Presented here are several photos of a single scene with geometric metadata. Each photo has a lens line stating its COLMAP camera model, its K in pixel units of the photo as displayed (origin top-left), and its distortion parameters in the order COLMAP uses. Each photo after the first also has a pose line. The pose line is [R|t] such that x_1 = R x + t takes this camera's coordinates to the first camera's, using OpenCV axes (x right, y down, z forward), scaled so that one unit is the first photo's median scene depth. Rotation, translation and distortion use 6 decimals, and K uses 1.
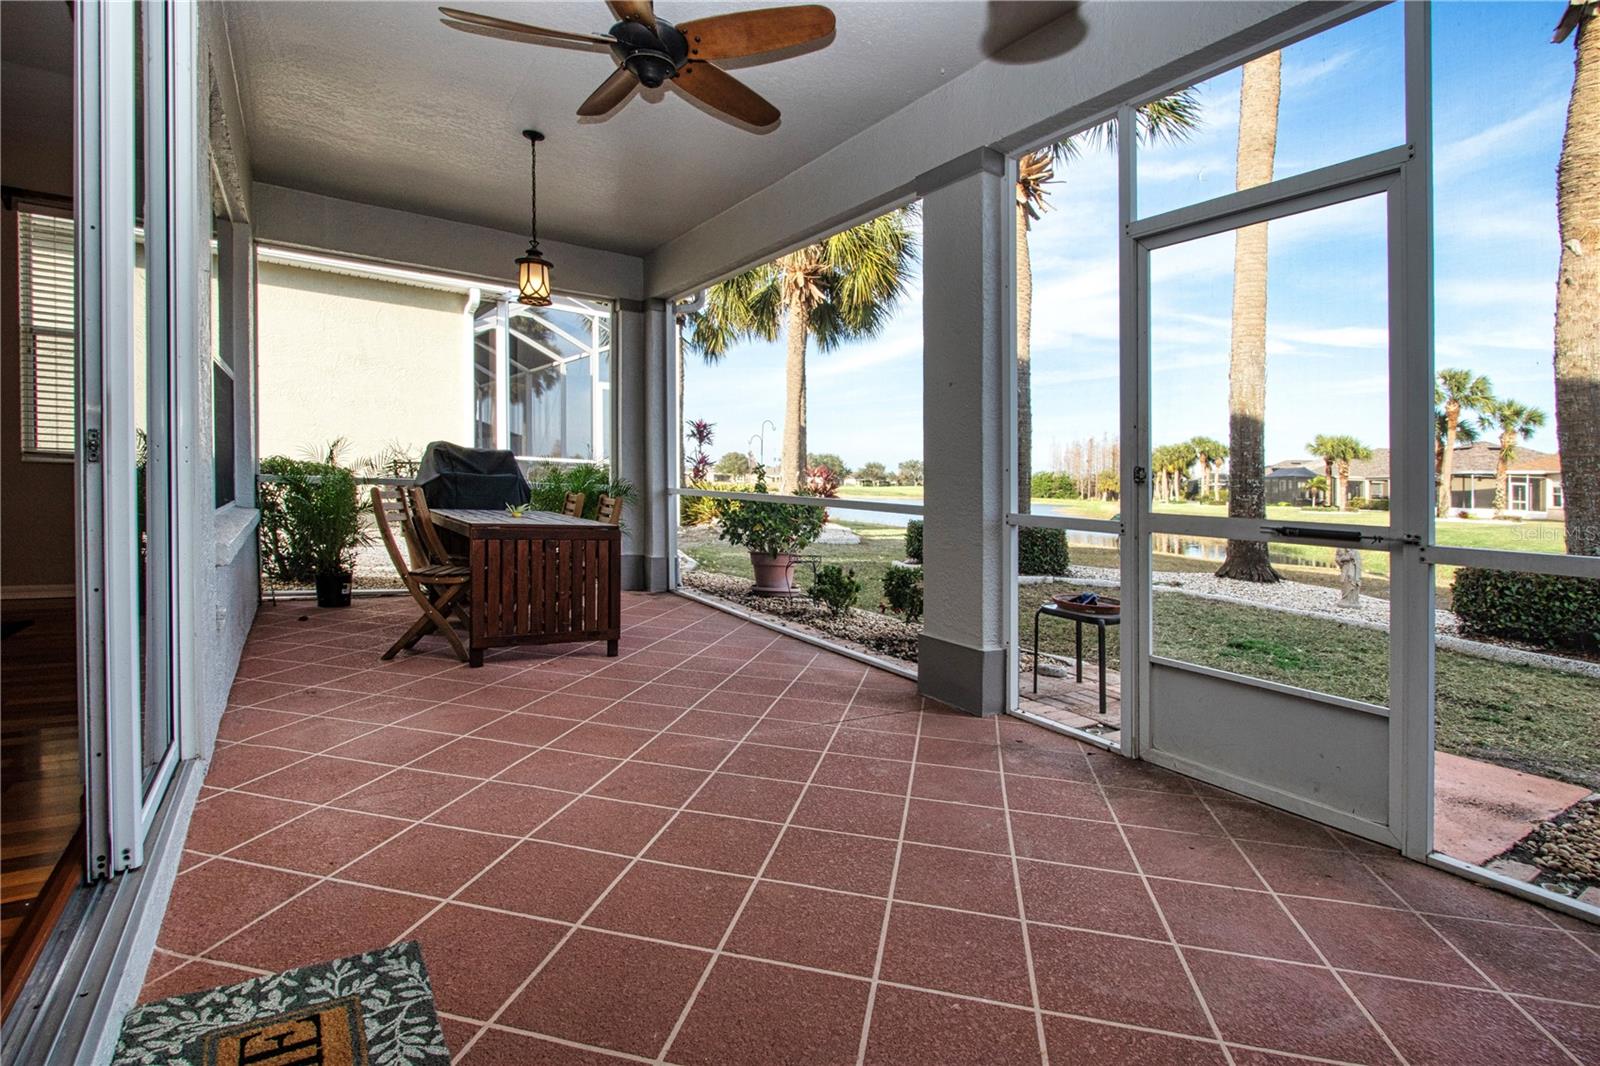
lens RADIAL K [[736.7, 0, 821.6], [0, 736.7, 492.0], [0, 0, 1]] dist [-0.002323, -0.000093]
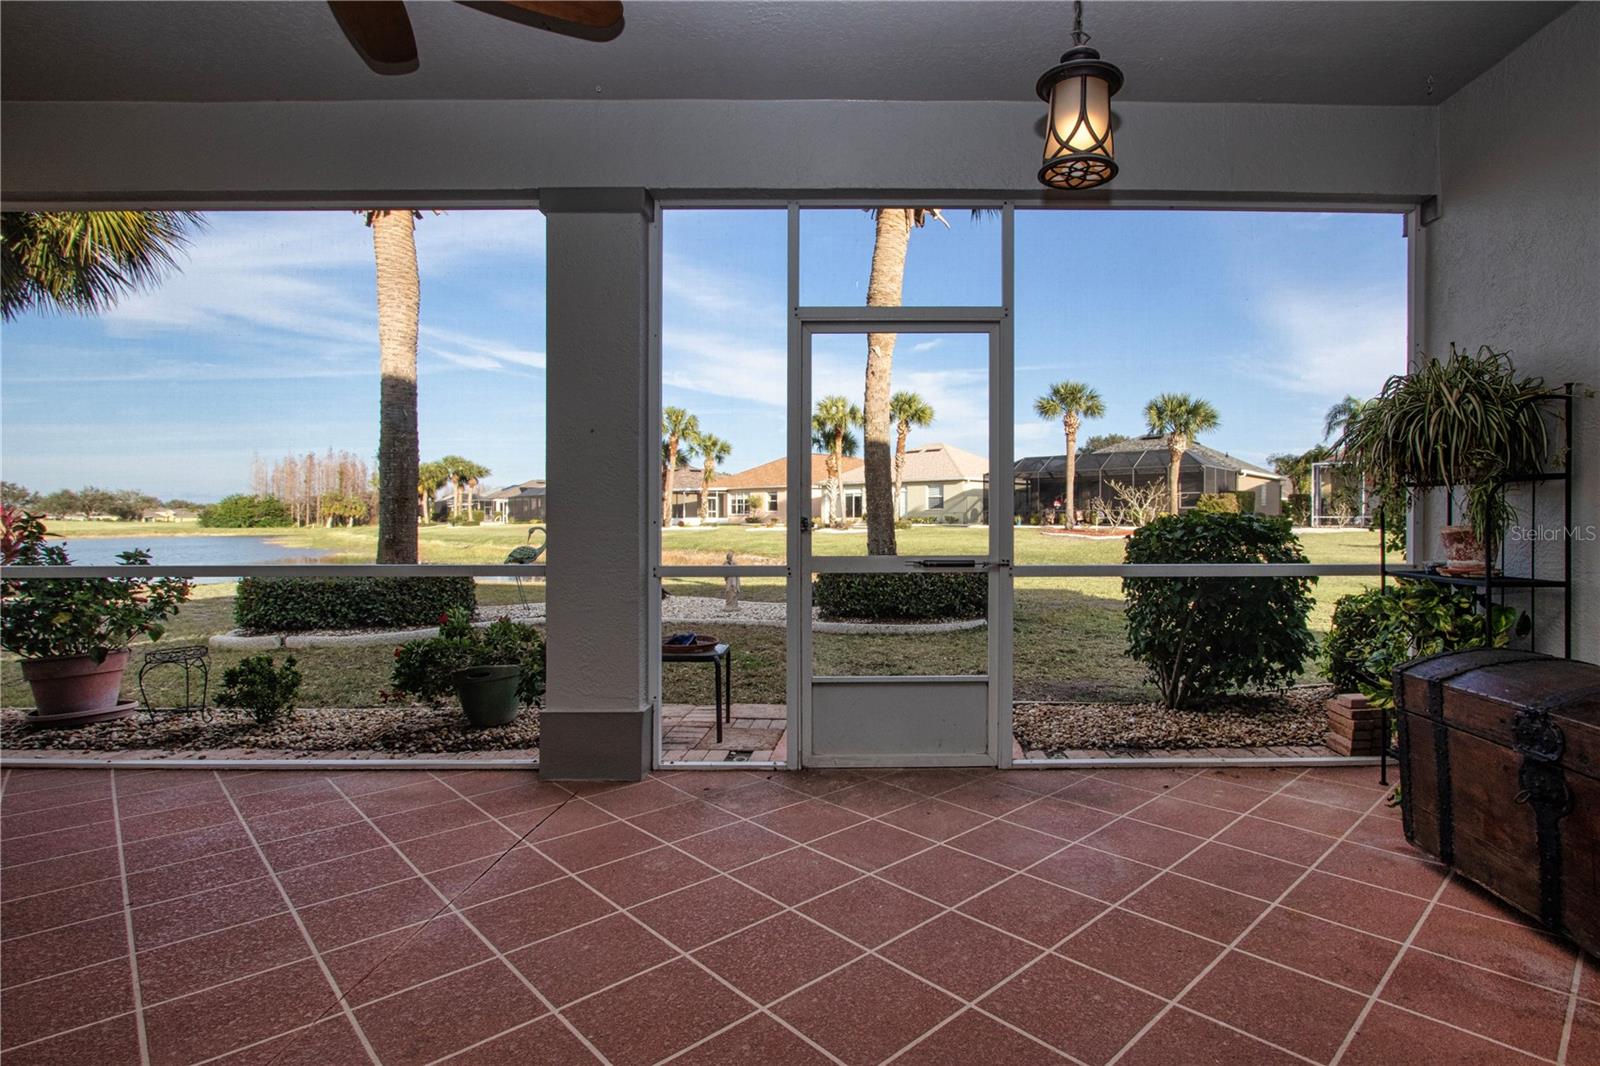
lens RADIAL K [[784.4, 0, 797.6], [0, 784.4, 510.0], [0, 0, 1]] dist [-0.015078, -0.000010]
pose [[0.598951, -0.040901, 0.799741, -0.189365], [0.042405, 0.998914, 0.019328, -0.023692], [-0.799662, 0.022336, 0.600034, 0.089747]]
